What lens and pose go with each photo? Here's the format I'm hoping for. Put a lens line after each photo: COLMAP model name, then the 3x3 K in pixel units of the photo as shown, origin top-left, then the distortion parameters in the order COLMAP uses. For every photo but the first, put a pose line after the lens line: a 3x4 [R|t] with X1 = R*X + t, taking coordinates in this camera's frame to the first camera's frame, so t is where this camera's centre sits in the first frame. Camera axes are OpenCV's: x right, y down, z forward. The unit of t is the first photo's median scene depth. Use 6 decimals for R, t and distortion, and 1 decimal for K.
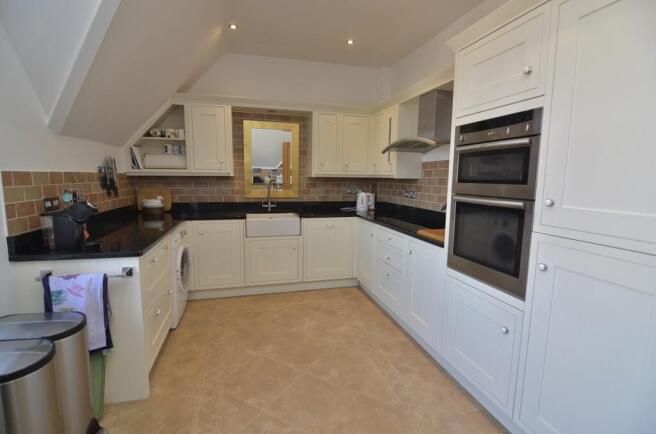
lens RADIAL K [[312.1, 0, 329.5], [0, 312.1, 219.6], [0, 0, 1]] dist [-0.018525, -0.000987]
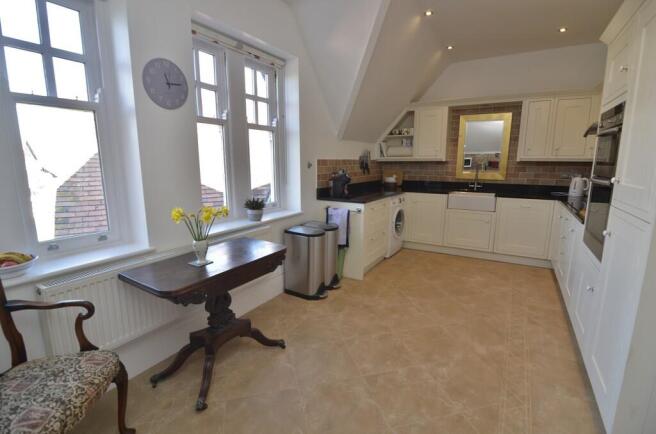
lens RADIAL K [[312.1, 0, 329.5], [0, 312.1, 219.6], [0, 0, 1]] dist [-0.018525, -0.000987]
pose [[0.694883, 0.121765, -0.708739, 0.322597], [-0.089127, 0.992544, 0.083139, 0.039907], [0.713578, 0.005395, 0.700555, -0.264405]]
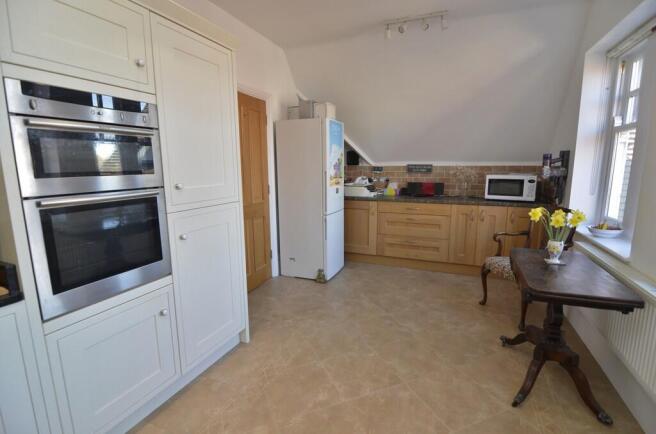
lens RADIAL K [[312.1, 0, 329.5], [0, 312.1, 219.6], [0, 0, 1]] dist [-0.018525, -0.000987]
pose [[-0.790460, -0.112472, 0.602099, -0.225668], [0.077035, 0.956936, 0.279890, -0.093310], [-0.607650, 0.267625, -0.747755, 0.643527]]
